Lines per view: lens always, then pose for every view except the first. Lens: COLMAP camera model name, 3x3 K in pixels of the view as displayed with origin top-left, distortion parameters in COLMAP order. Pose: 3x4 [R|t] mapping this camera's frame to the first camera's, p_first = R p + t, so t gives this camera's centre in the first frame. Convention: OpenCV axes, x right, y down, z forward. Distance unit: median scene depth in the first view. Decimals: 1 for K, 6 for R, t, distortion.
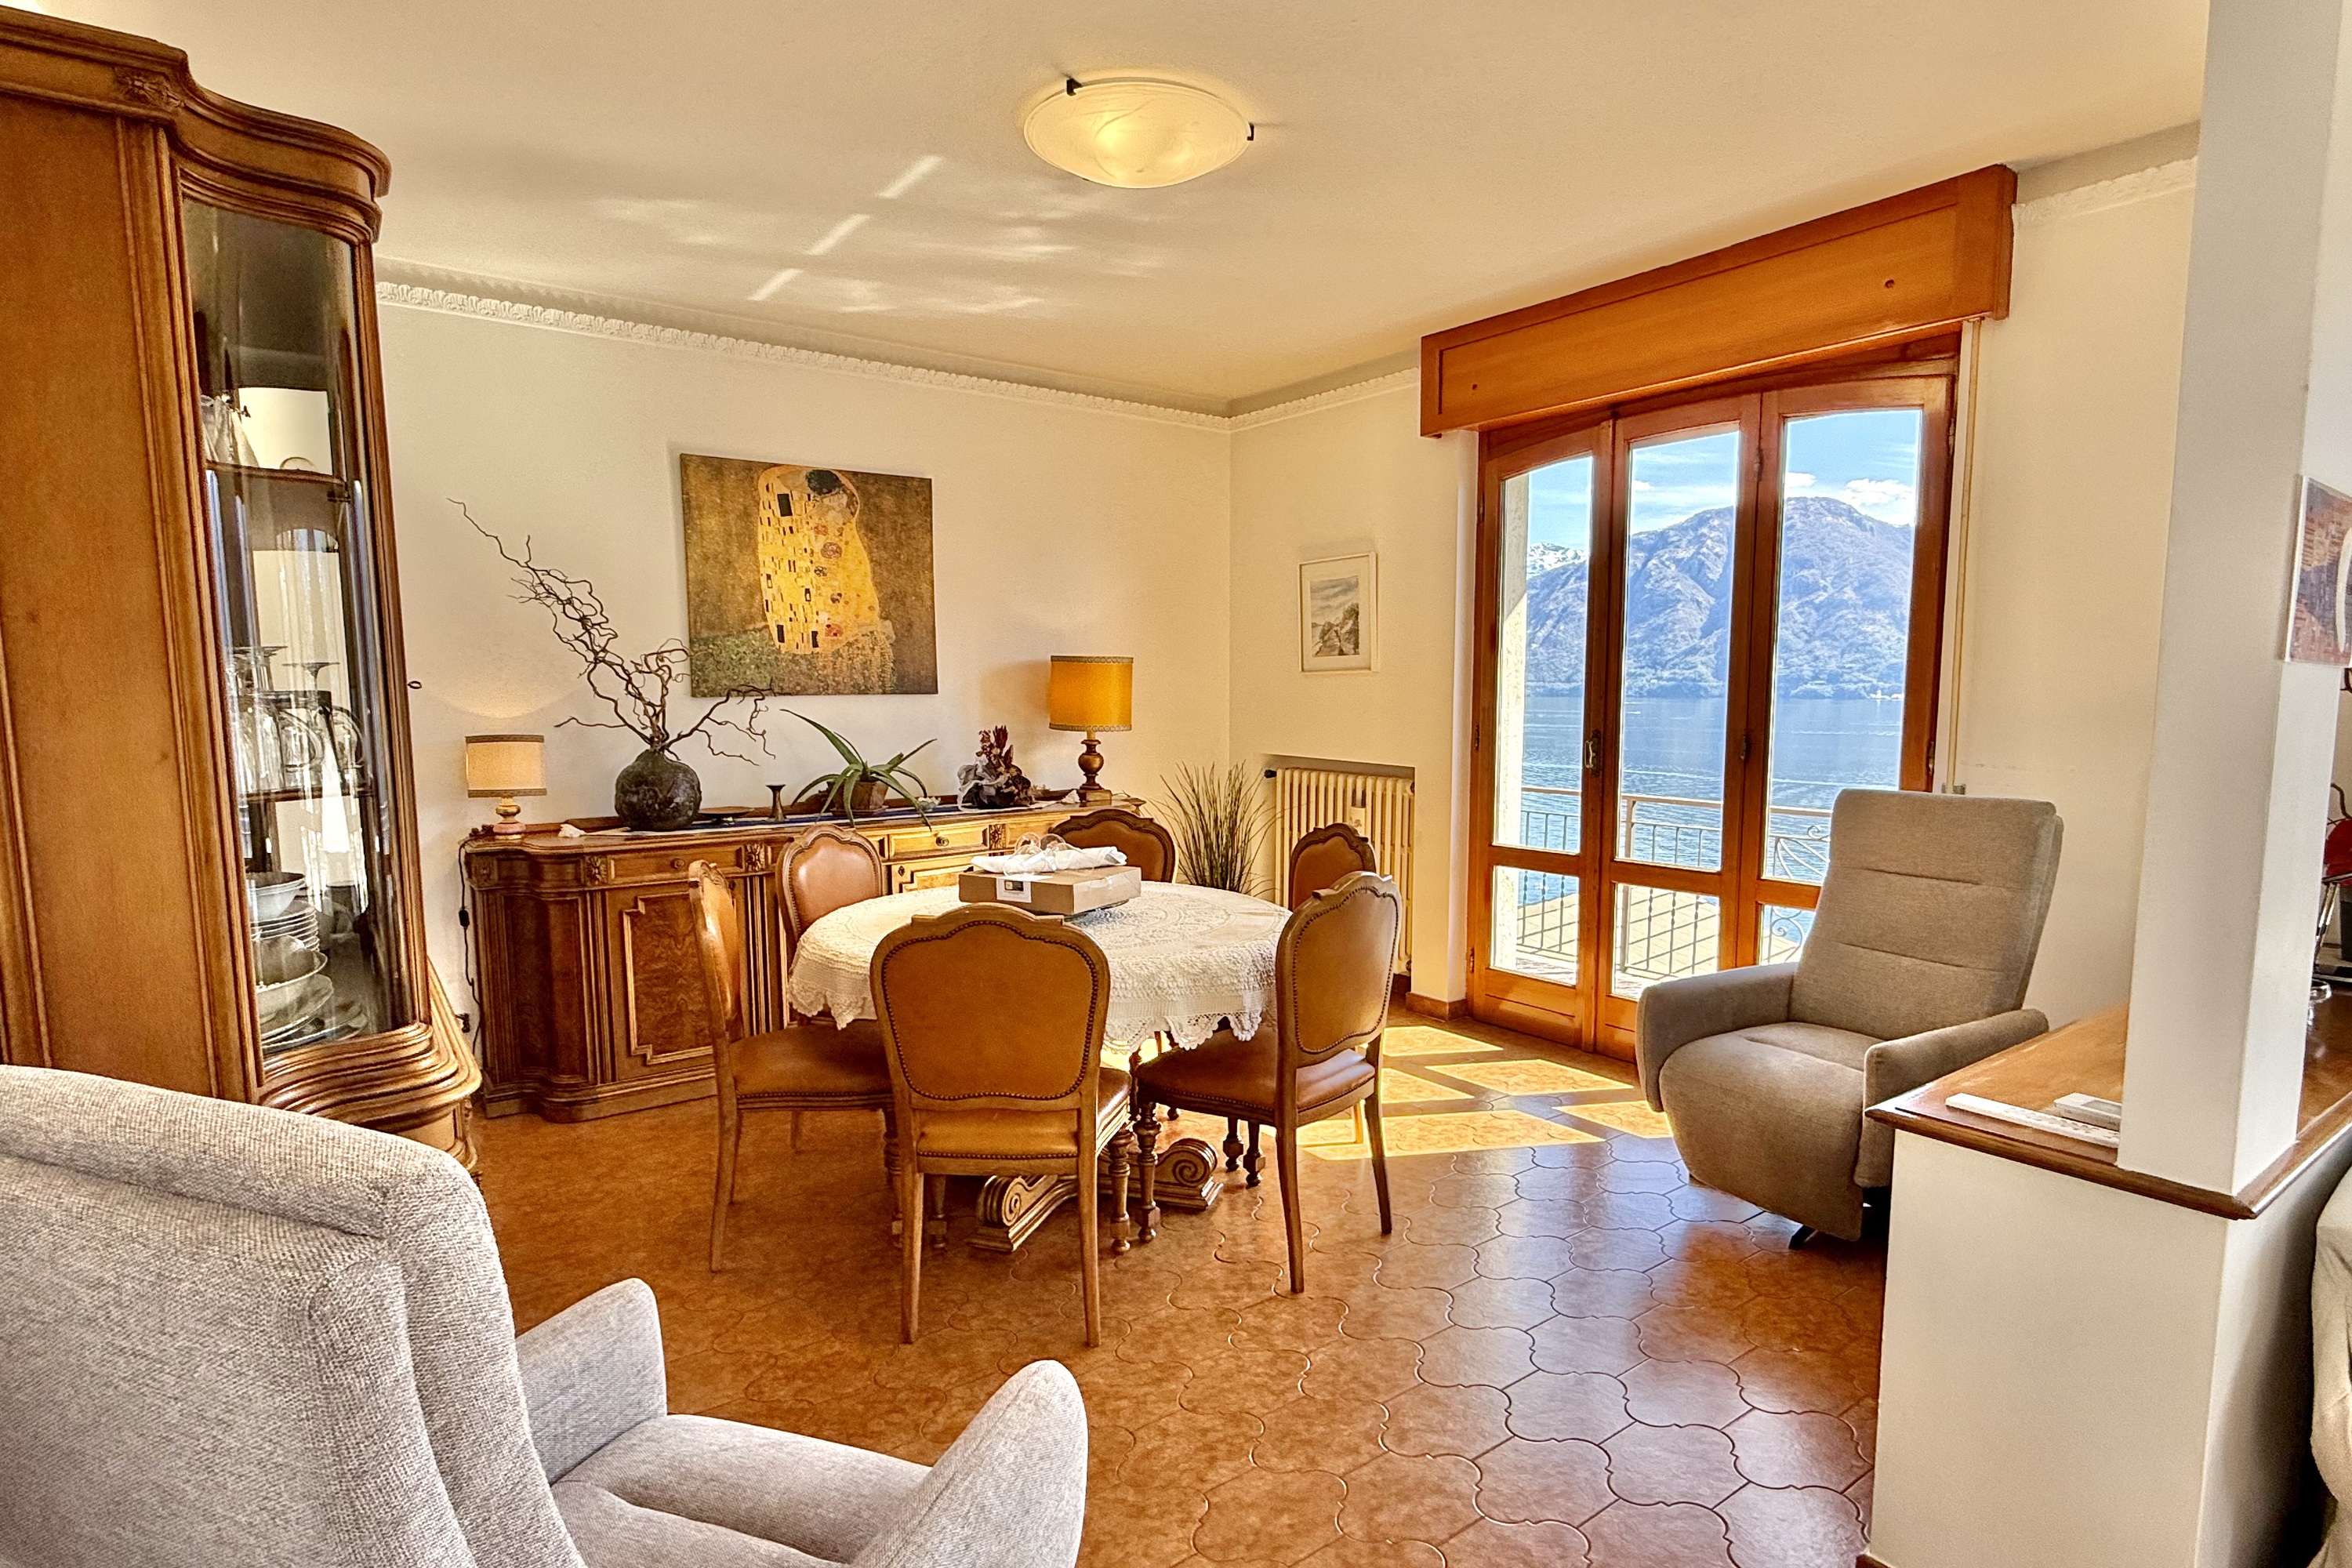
lens RADIAL K [[1224.9, 0, 1173.8], [0, 1224.9, 818.1], [0, 0, 1]] dist [-0.005472, -0.000748]
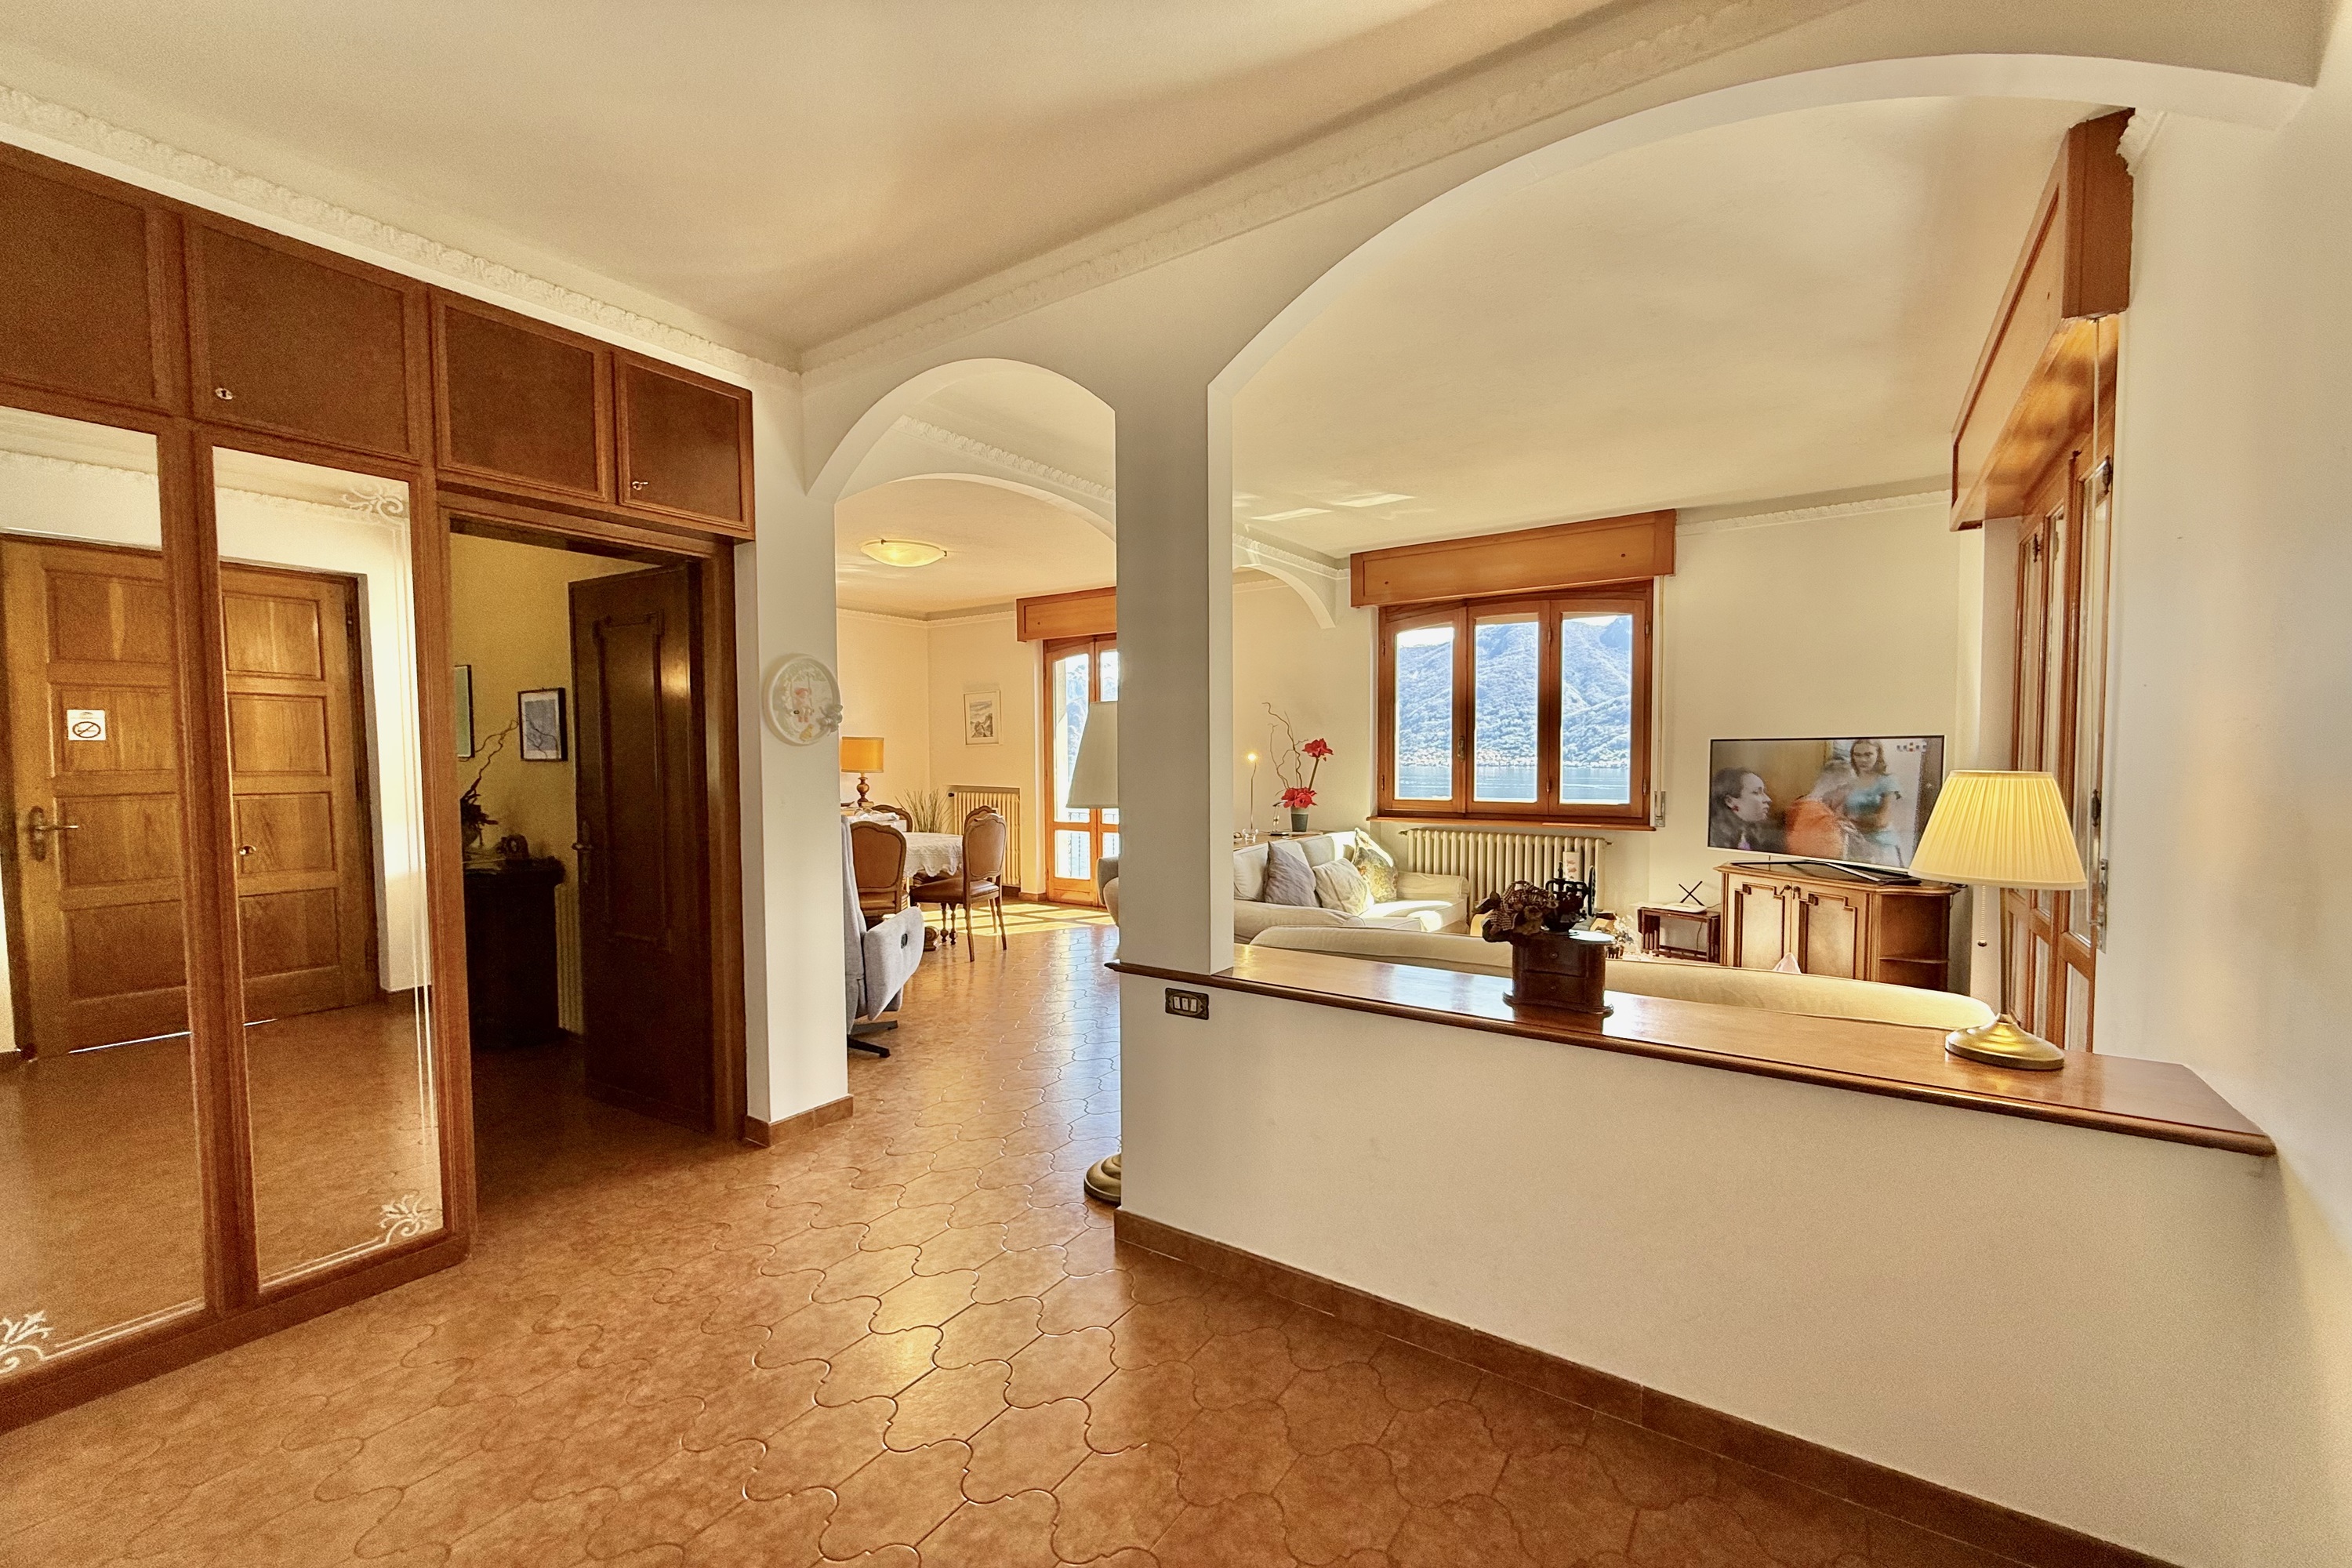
lens RADIAL K [[938.9, 0, 1174.6], [0, 938.9, 790.8], [0, 0, 1]] dist [-0.000412, 0.000383]
pose [[0.946347, -0.015675, 0.322773, -0.090728], [0.039005, 0.997061, -0.065940, 0.092676], [-0.320791, 0.074992, 0.944177, -0.735613]]
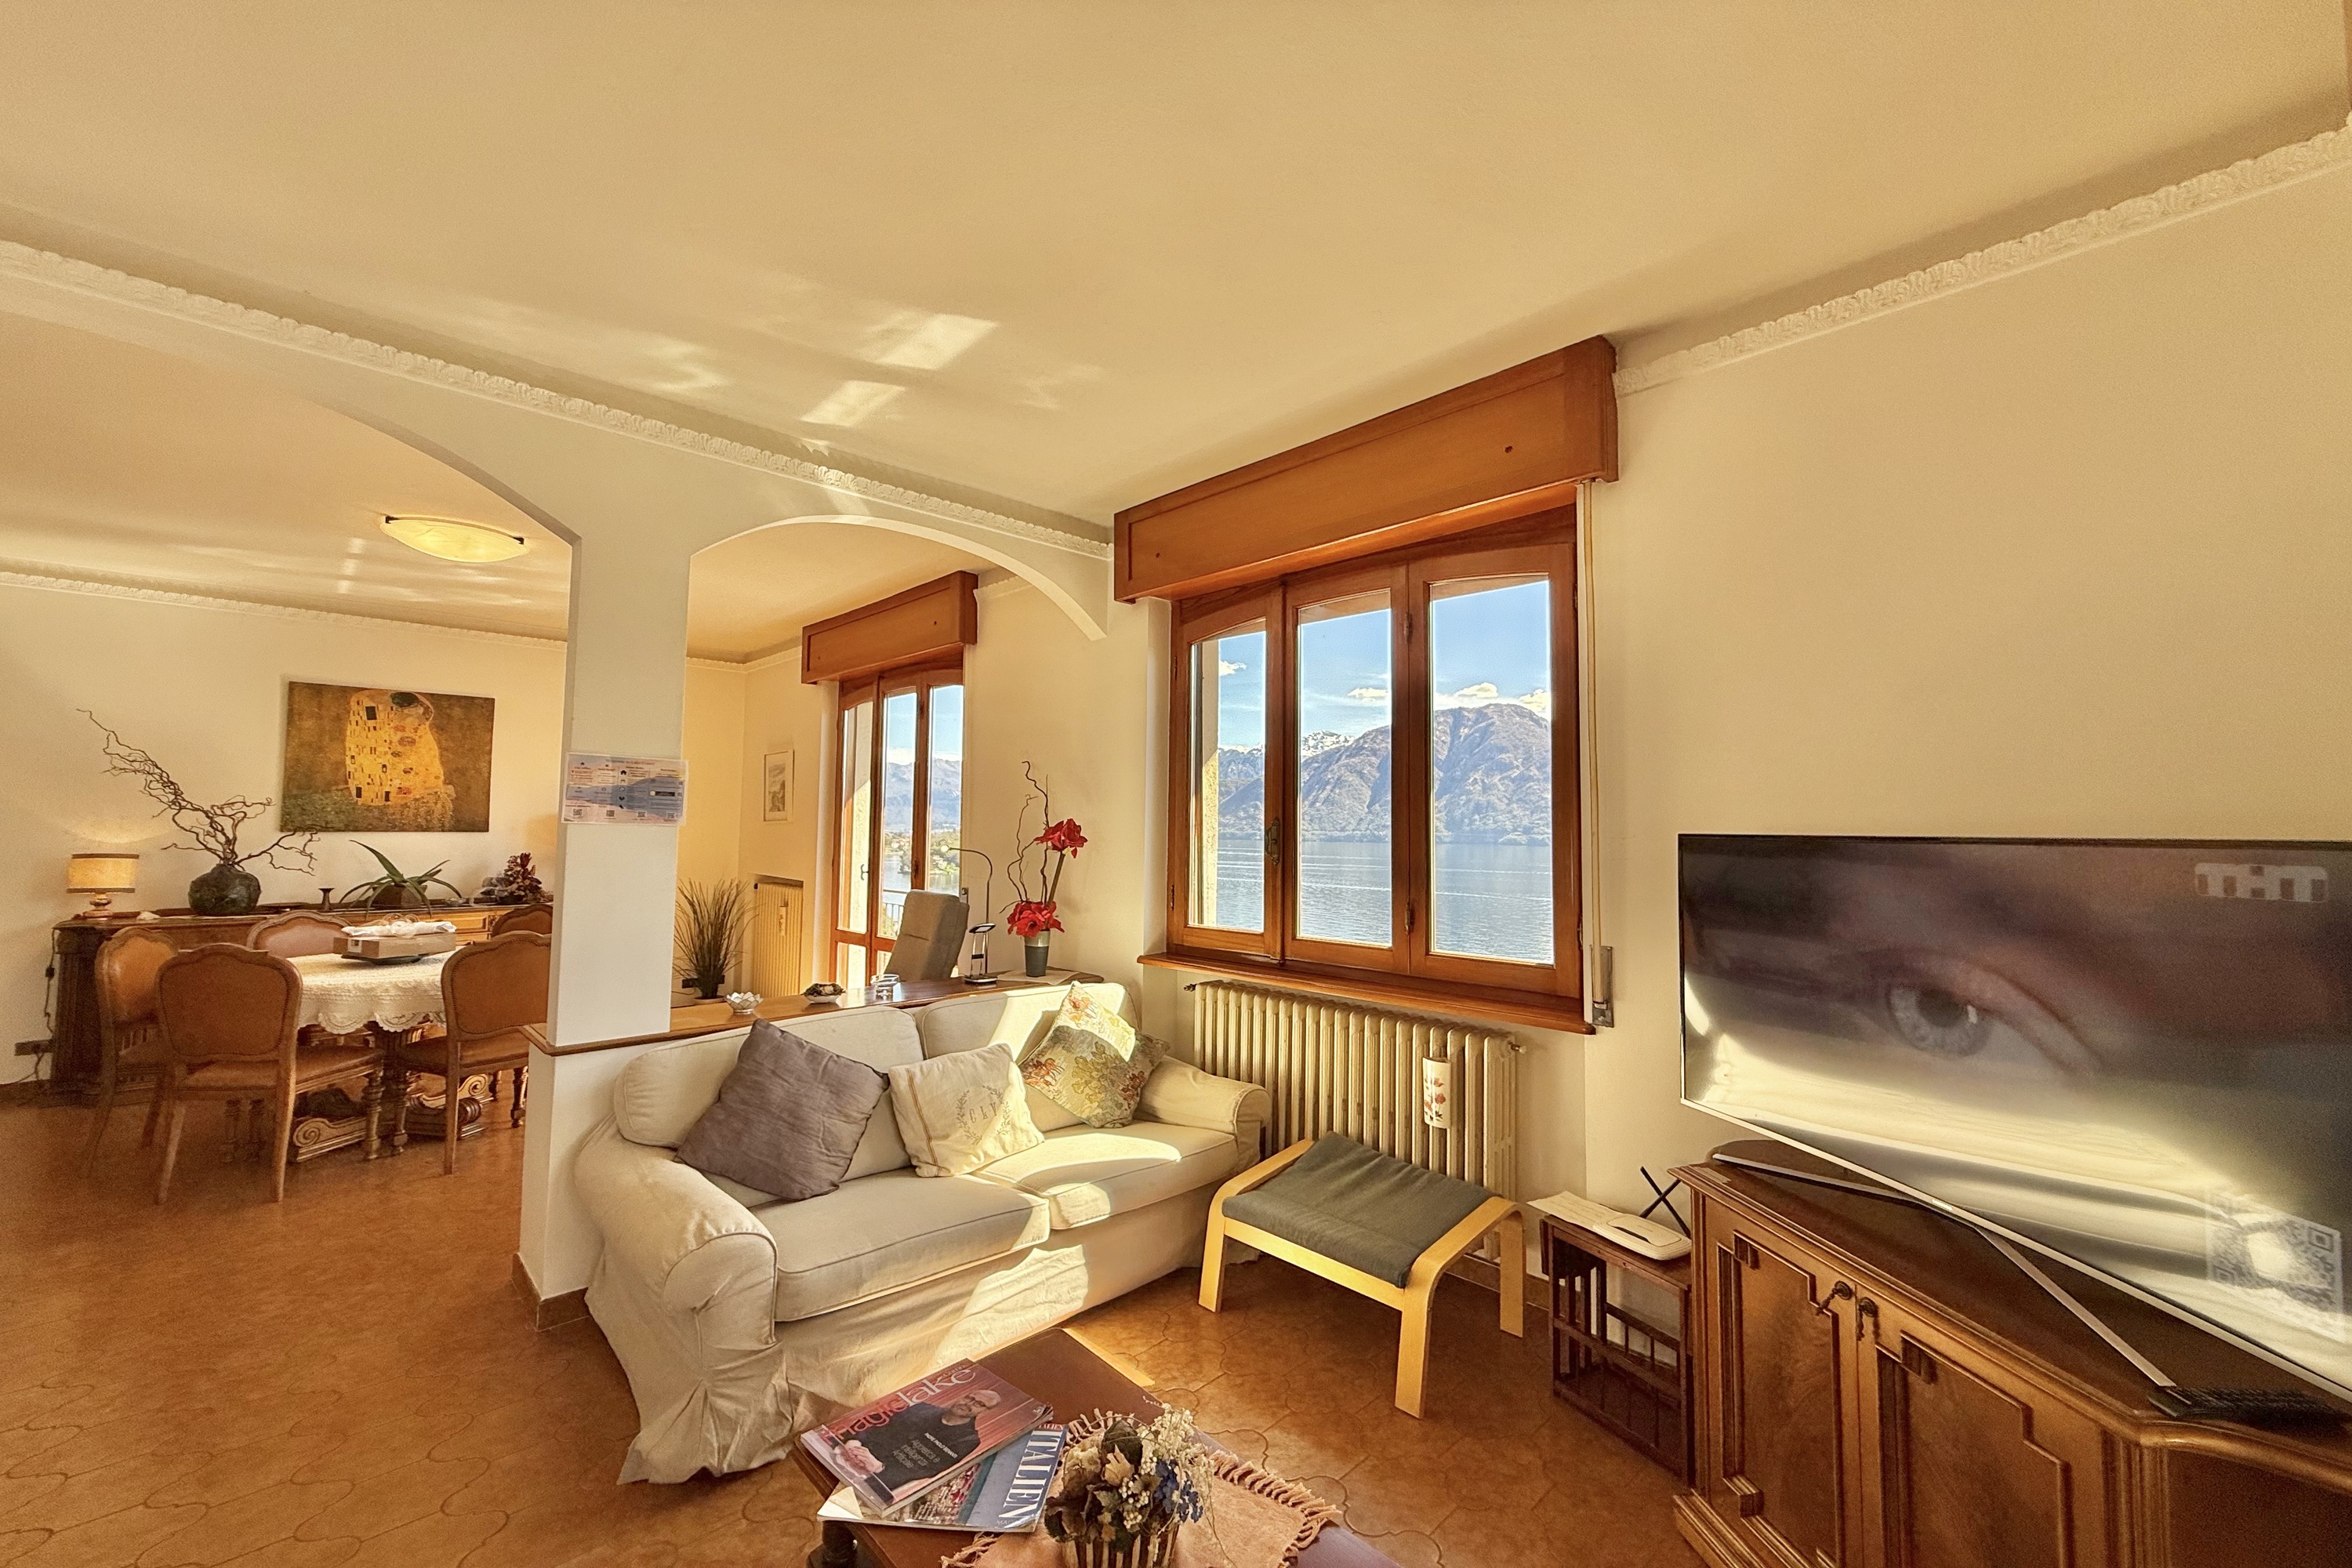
lens RADIAL K [[938.9, 0, 1172.1], [0, 938.9, 771.9], [0, 0, 1]] dist [-0.000412, 0.000383]
pose [[0.991881, 0.019908, 0.125602, 0.564579], [0.001738, 0.985456, -0.169921, 0.030651], [-0.127158, 0.168760, 0.977421, -0.320115]]
